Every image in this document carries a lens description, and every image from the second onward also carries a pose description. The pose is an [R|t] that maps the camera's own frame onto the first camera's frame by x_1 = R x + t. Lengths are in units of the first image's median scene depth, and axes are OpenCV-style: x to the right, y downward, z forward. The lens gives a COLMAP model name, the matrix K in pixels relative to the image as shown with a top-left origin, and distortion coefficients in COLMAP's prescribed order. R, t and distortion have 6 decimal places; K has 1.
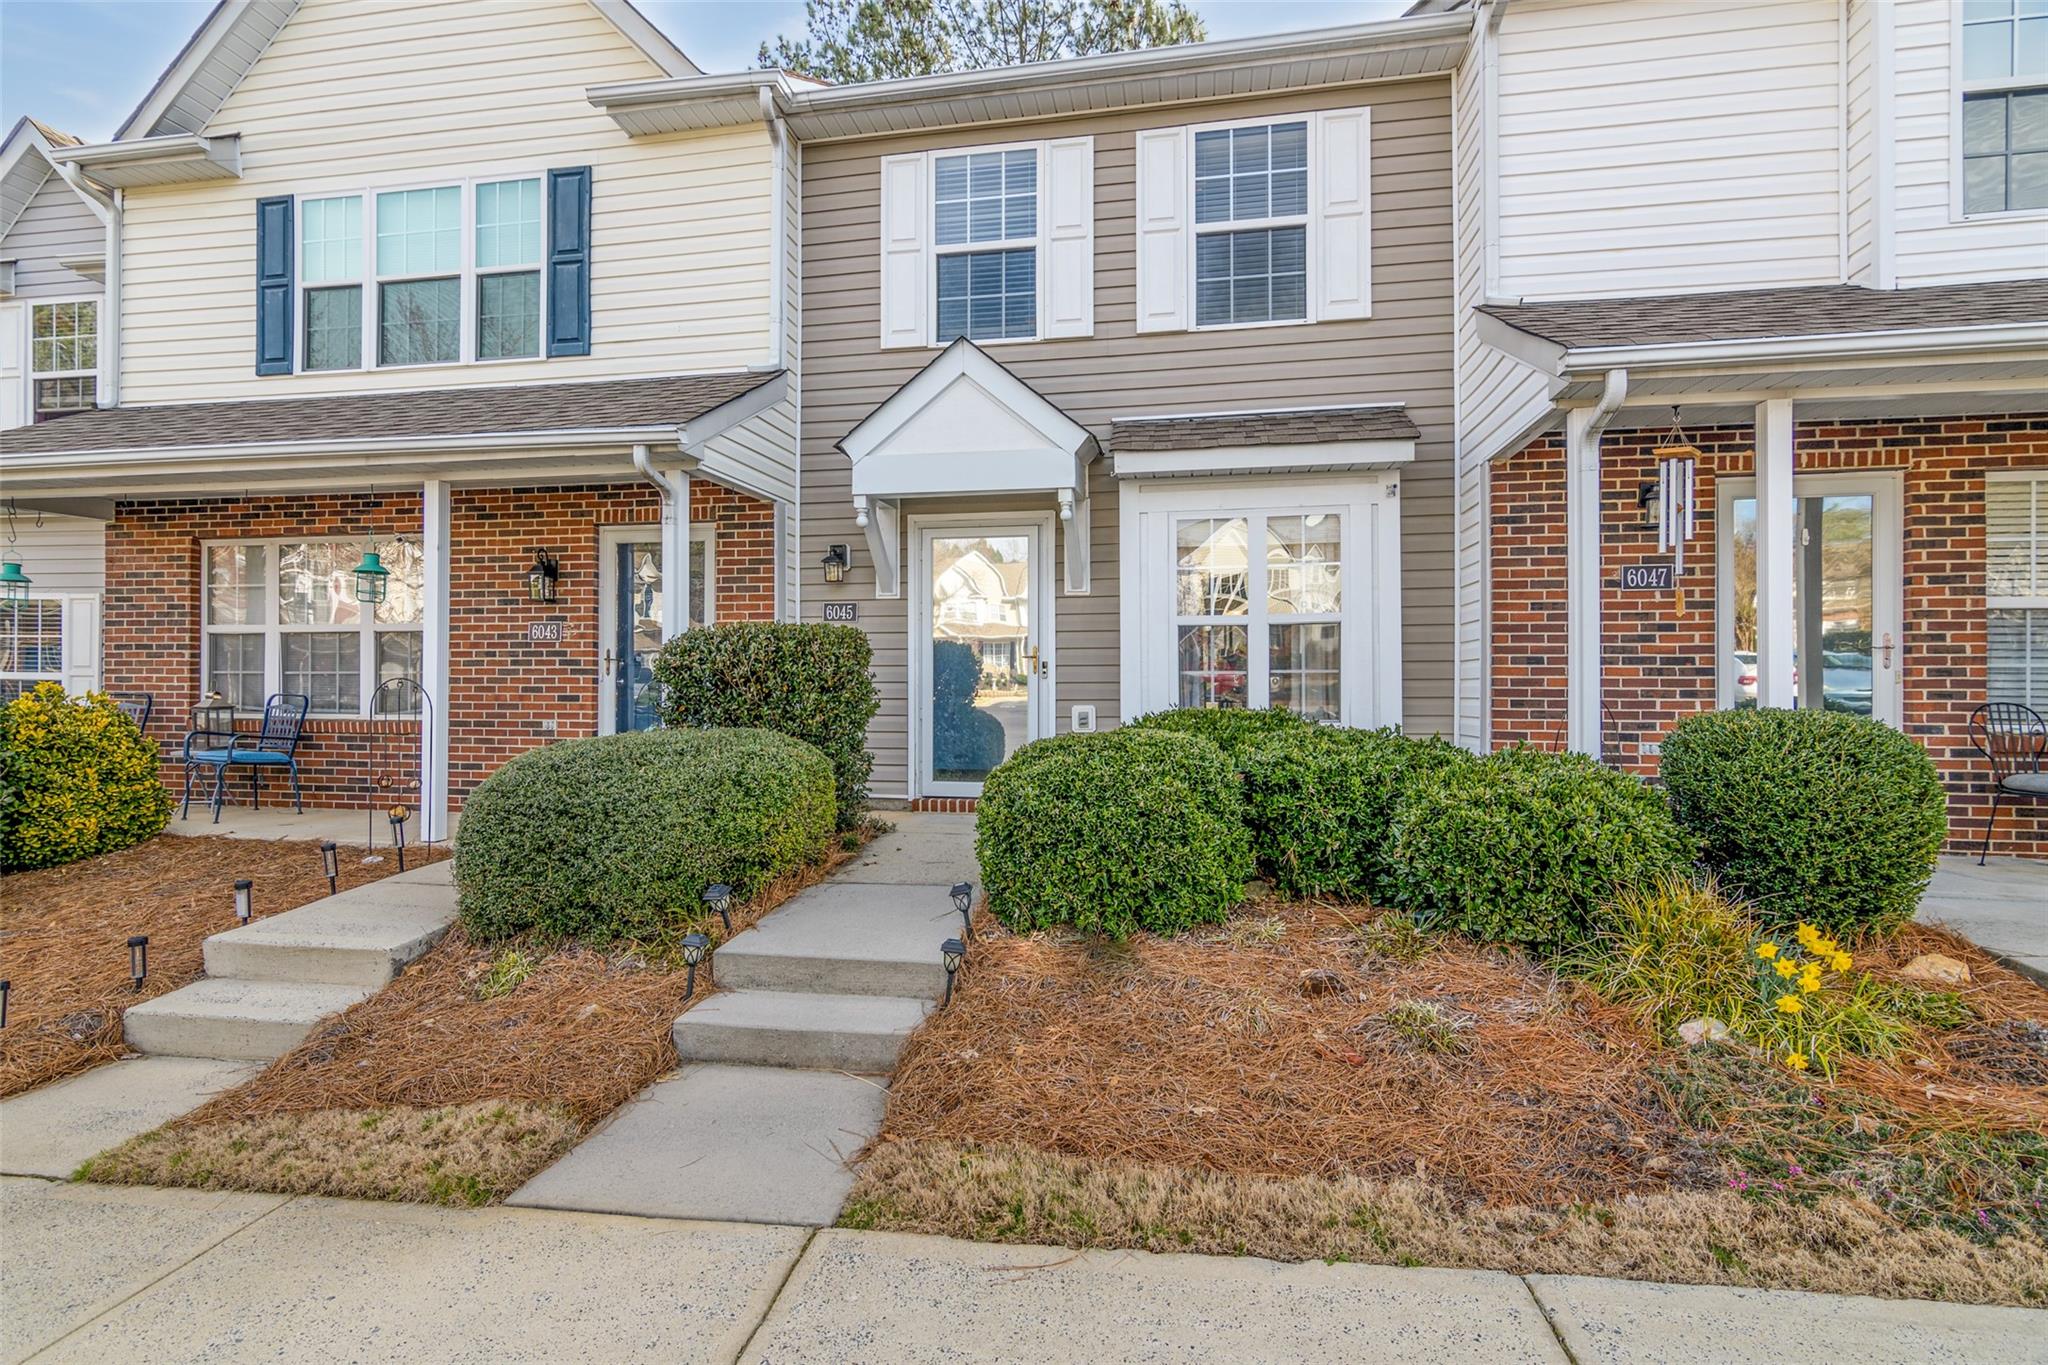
lens RADIAL K [[979.3, 0, 1033.8], [0, 979.3, 685.1], [0, 0, 1]] dist [-0.001459, 0.003414]
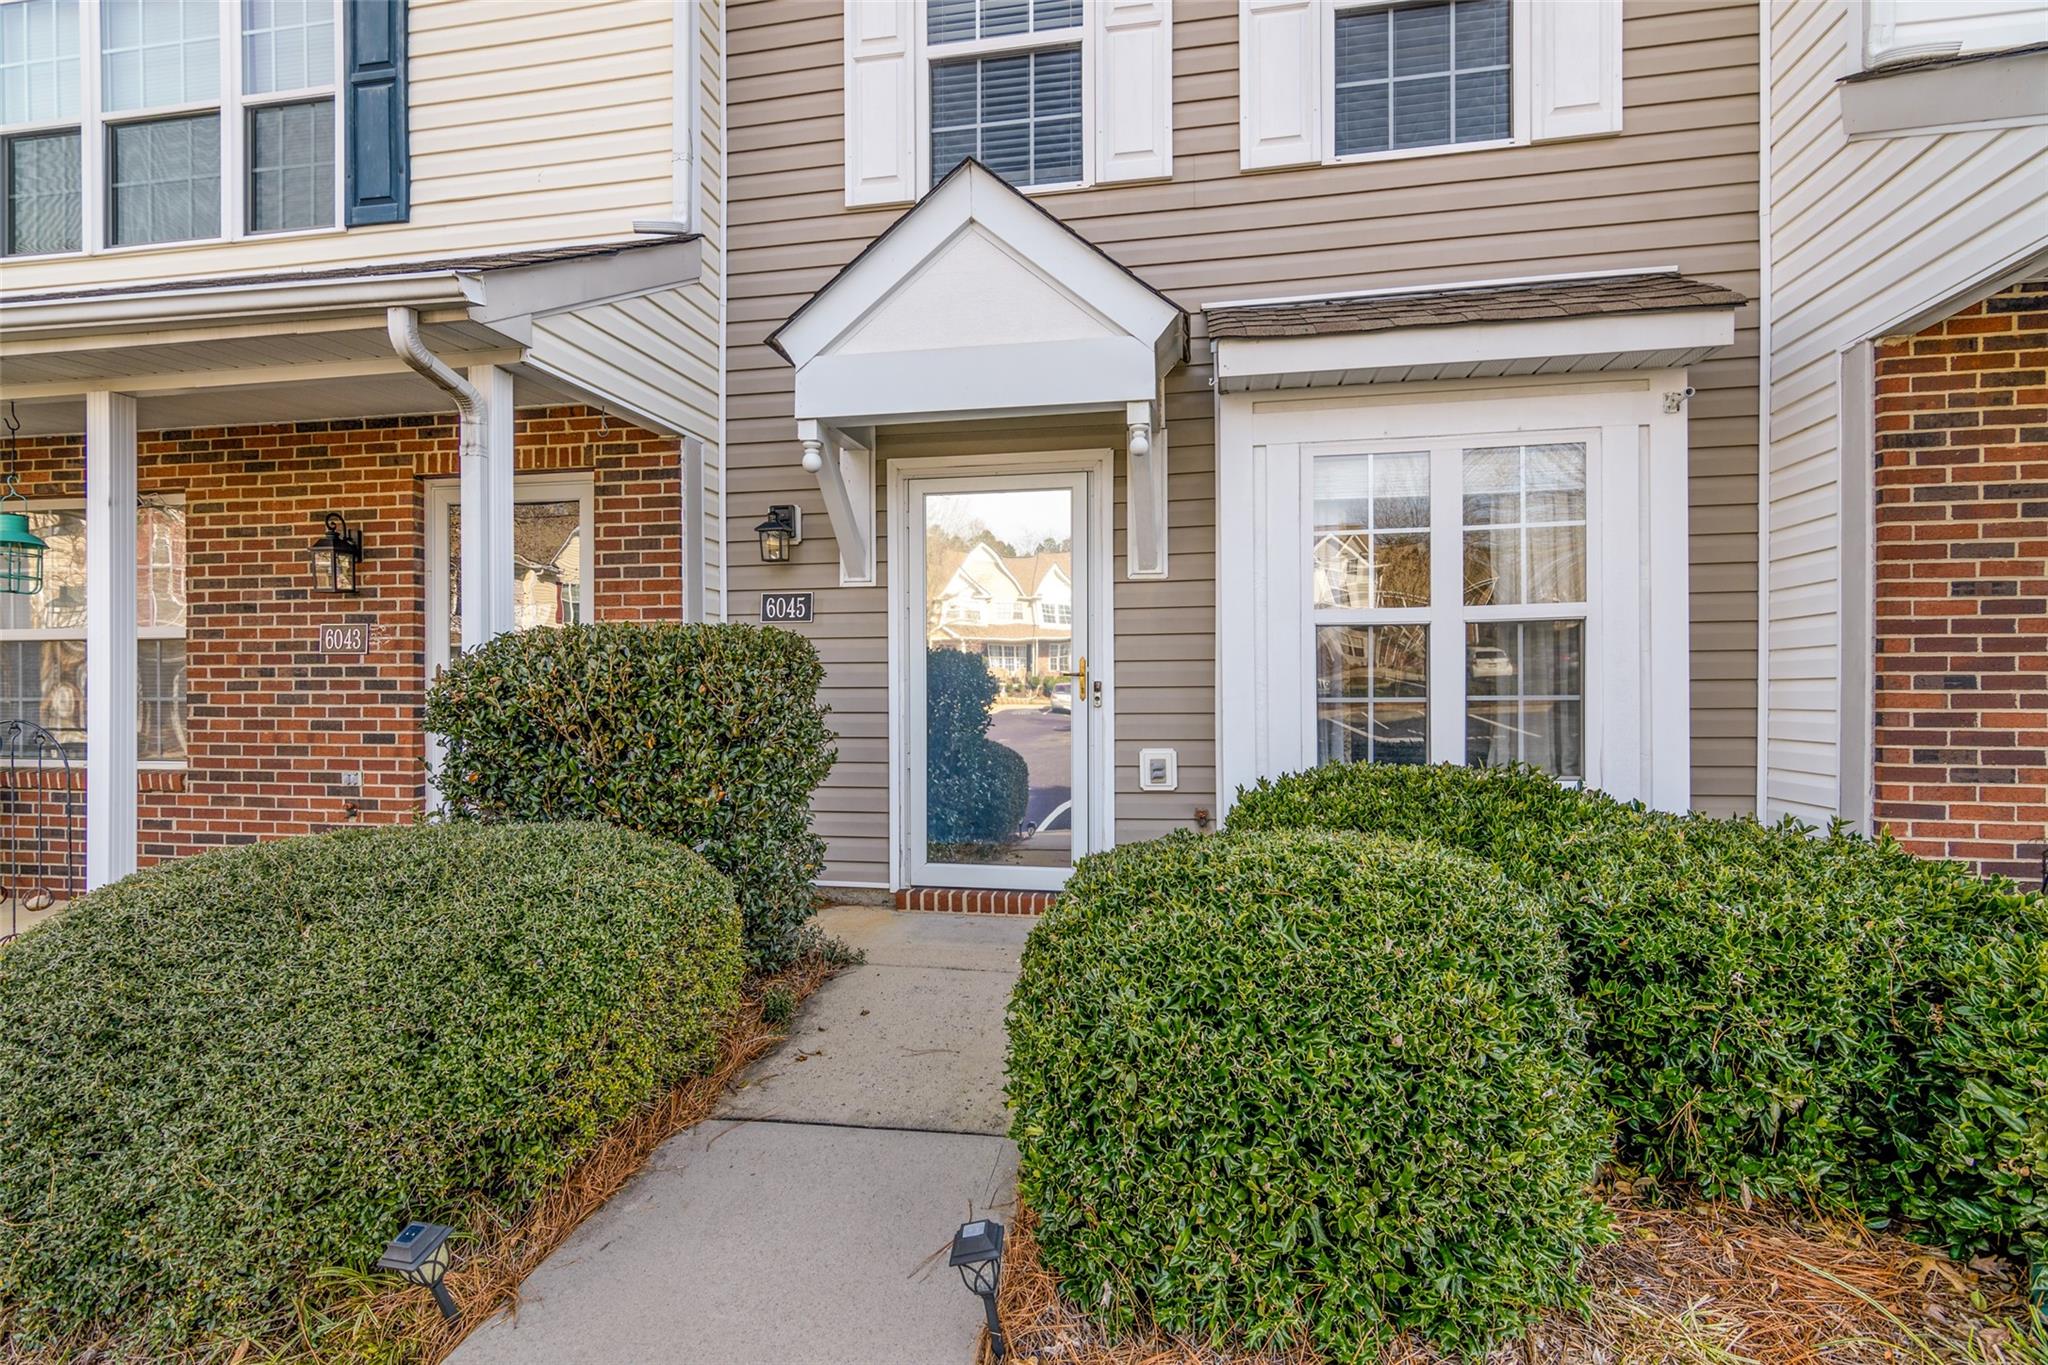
lens RADIAL K [[979.3, 0, 1030.2], [0, 979.3, 686.5], [0, 0, 1]] dist [-0.001459, 0.003414]
pose [[0.999961, -0.004035, -0.007875, -0.031562], [0.004036, 0.999992, 0.000010, -0.022969], [0.007875, -0.000042, 0.999969, 0.384939]]
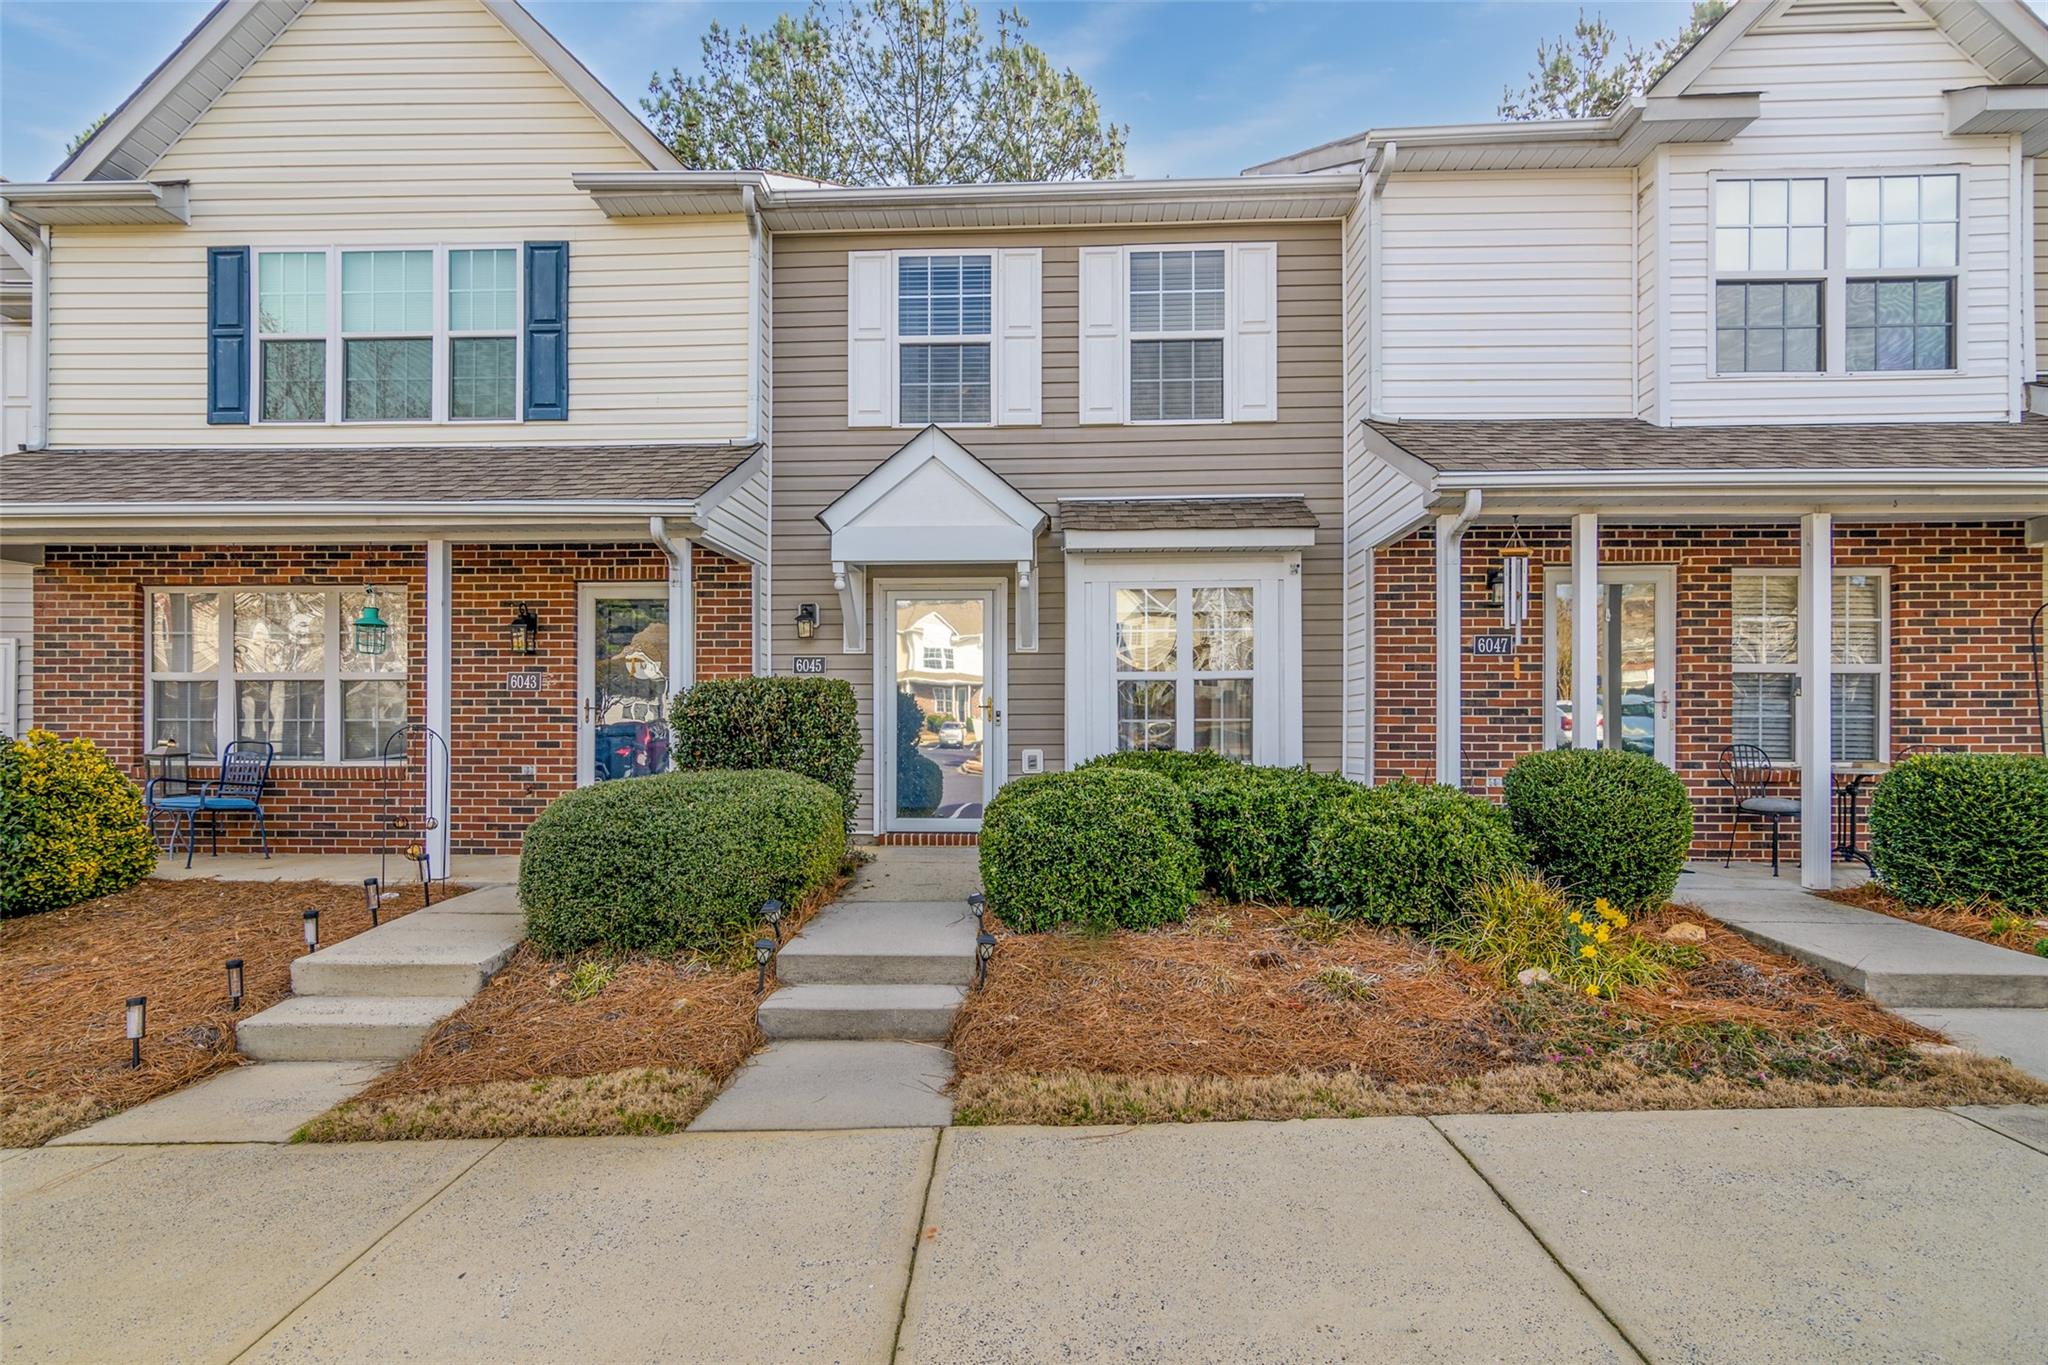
lens RADIAL K [[979.3, 0, 1050.0], [0, 979.3, 740.9], [0, 0, 1]] dist [-0.001459, 0.003414]
pose [[0.989904, -0.002436, 0.141720, -0.099803], [0.001004, 0.999948, 0.010177, -0.000833], [-0.141738, -0.009932, 0.989854, -0.142835]]
